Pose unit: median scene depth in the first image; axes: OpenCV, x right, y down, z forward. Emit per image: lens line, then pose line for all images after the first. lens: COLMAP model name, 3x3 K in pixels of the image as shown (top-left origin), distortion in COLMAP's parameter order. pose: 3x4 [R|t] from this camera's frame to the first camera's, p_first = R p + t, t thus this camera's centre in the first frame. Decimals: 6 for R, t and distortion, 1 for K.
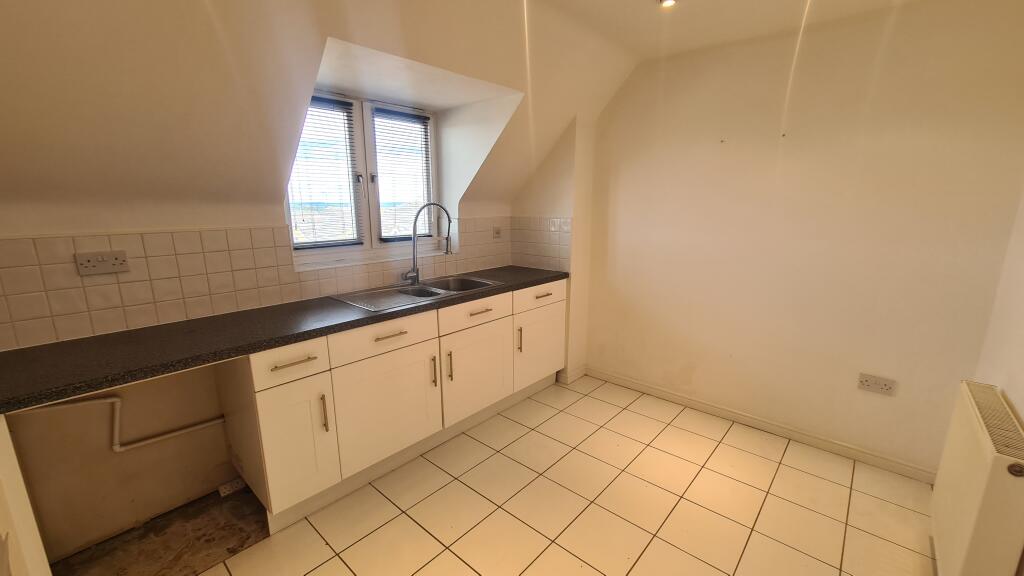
lens RADIAL K [[414.1, 0, 526.2], [0, 414.1, 287.7], [0, 0, 1]] dist [-0.000878, -0.000139]
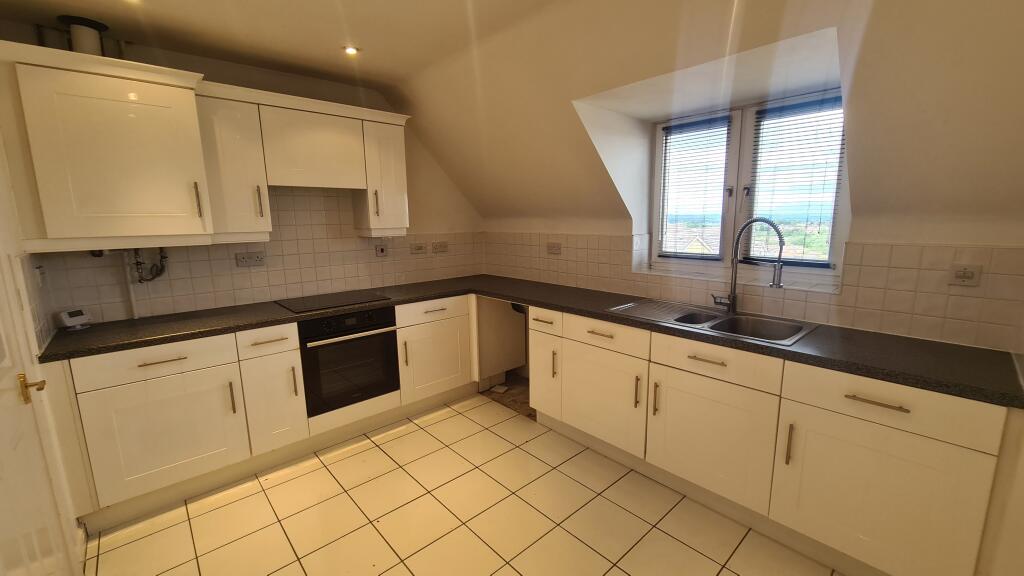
lens RADIAL K [[414.1, 0, 526.2], [0, 414.1, 287.7], [0, 0, 1]] dist [-0.000878, -0.000139]
pose [[-0.102688, 0.171138, -0.979881, 0.699440], [-0.192327, 0.963084, 0.188359, -0.162202], [0.975943, 0.207800, -0.065983, 0.743966]]
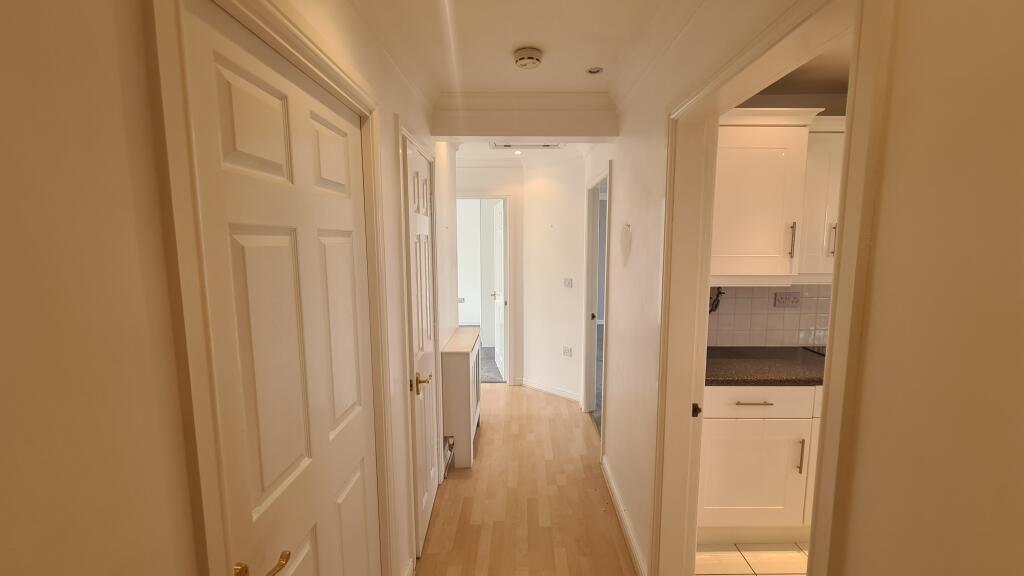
lens RADIAL K [[414.1, 0, 526.2], [0, 414.1, 287.7], [0, 0, 1]] dist [-0.000878, -0.000139]
pose [[-0.748448, 0.074865, -0.658954, 0.848447], [-0.136554, 0.954920, 0.263591, -0.096577], [0.648982, 0.287267, -0.704486, 0.223225]]
